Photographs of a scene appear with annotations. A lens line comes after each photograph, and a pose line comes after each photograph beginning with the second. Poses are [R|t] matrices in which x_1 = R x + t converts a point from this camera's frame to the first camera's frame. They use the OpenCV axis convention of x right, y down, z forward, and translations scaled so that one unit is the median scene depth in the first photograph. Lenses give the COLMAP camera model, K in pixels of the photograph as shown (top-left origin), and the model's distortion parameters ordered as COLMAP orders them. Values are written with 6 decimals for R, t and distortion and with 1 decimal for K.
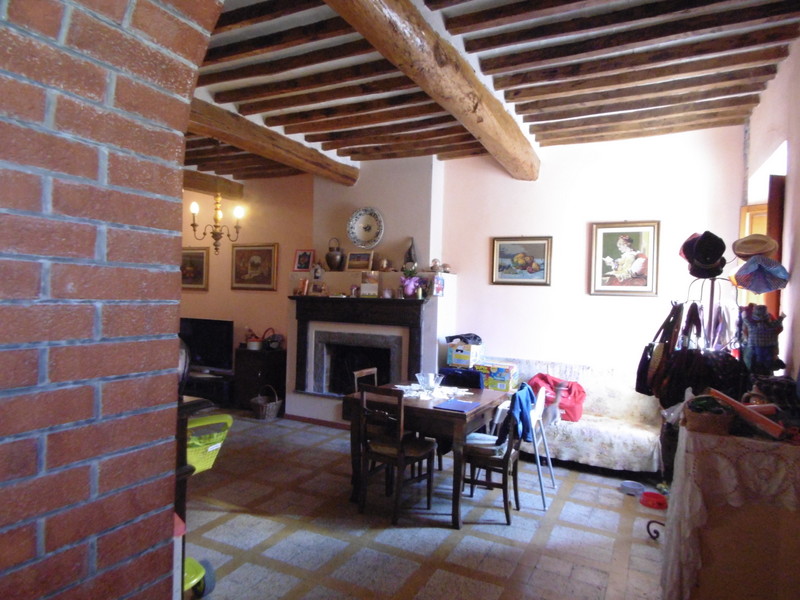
lens RADIAL K [[525.0, 0, 397.0], [0, 525.0, 300.5], [0, 0, 1]] dist [0.010830, -0.010428]
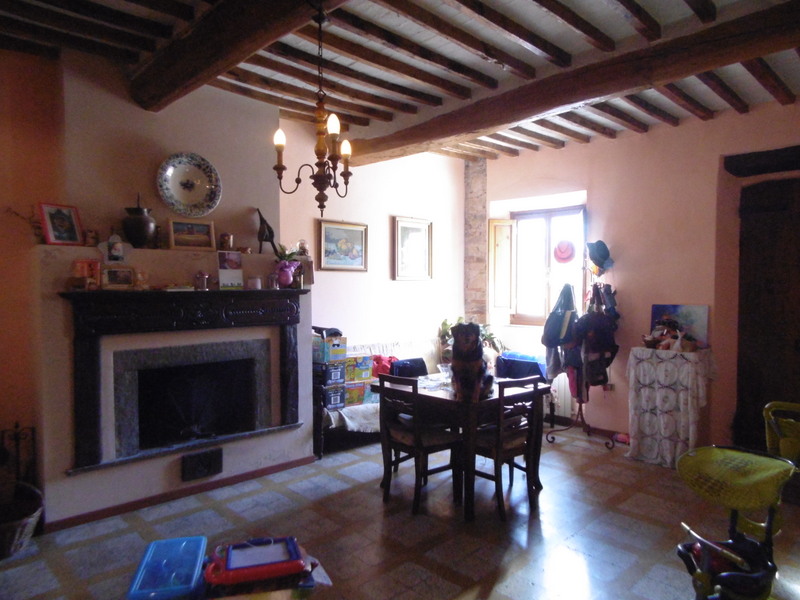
lens RADIAL K [[525.0, 0, 399.4], [0, 525.0, 299.6], [0, 0, 1]] dist [0.010830, -0.010428]
pose [[0.324821, -0.052616, 0.944311, -0.615212], [0.024516, 0.998584, 0.047206, -0.018974], [-0.945458, 0.007817, 0.325651, 0.545721]]
